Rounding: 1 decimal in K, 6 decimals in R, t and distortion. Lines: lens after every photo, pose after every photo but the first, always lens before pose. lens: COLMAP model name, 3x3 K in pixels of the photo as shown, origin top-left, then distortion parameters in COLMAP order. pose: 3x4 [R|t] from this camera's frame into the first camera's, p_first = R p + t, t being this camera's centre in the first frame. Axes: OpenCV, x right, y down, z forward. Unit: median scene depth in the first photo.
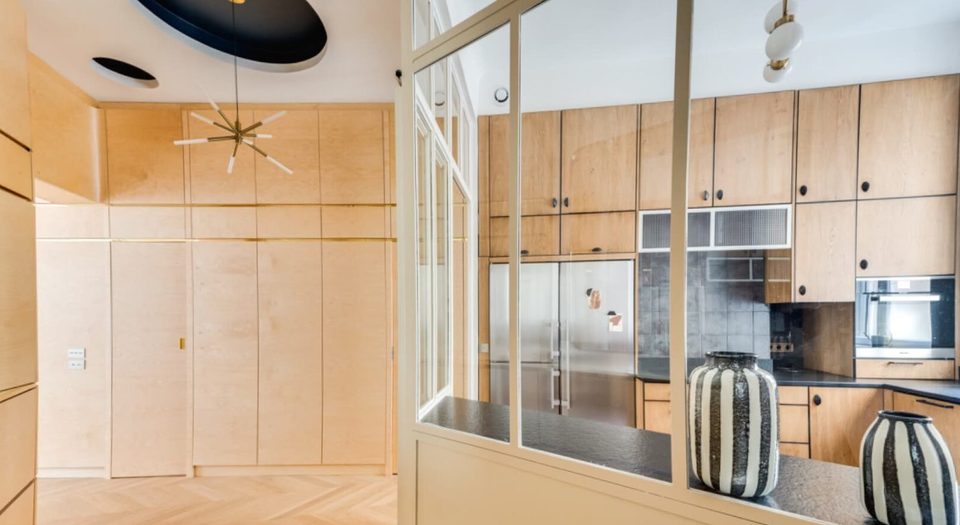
lens RADIAL K [[407.7, 0, 482.6], [0, 407.7, 320.0], [0, 0, 1]] dist [0.082689, -0.018006]
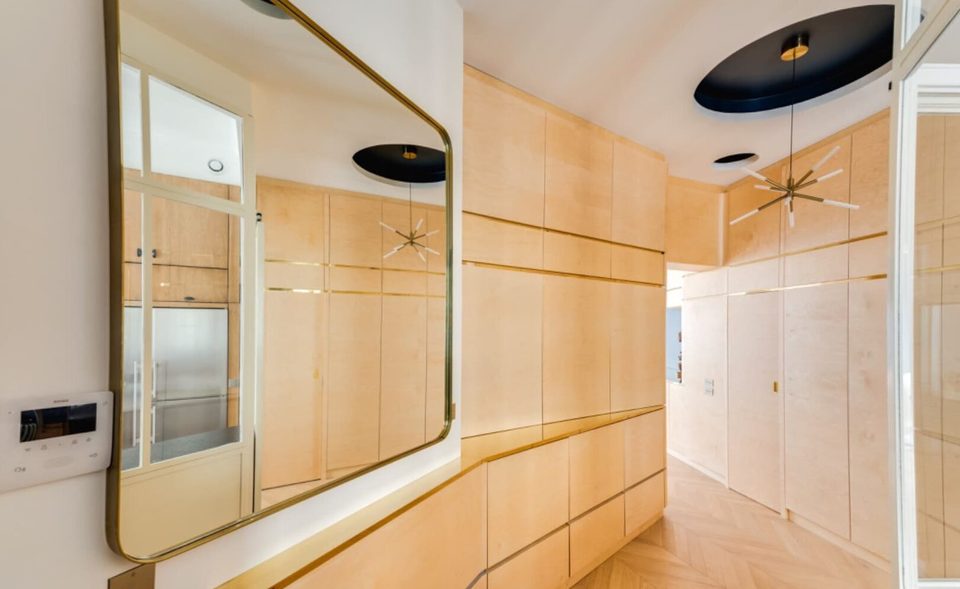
lens RADIAL K [[417.0, 0, 480.0], [0, 417.0, 320.3], [0, 0, 1]] dist [0.055875, -0.000177]
pose [[0.136455, -0.005692, -0.990630, 0.258511], [-0.002579, 0.999978, -0.006101, -0.104135], [0.990643, 0.003388, 0.136438, 0.118401]]
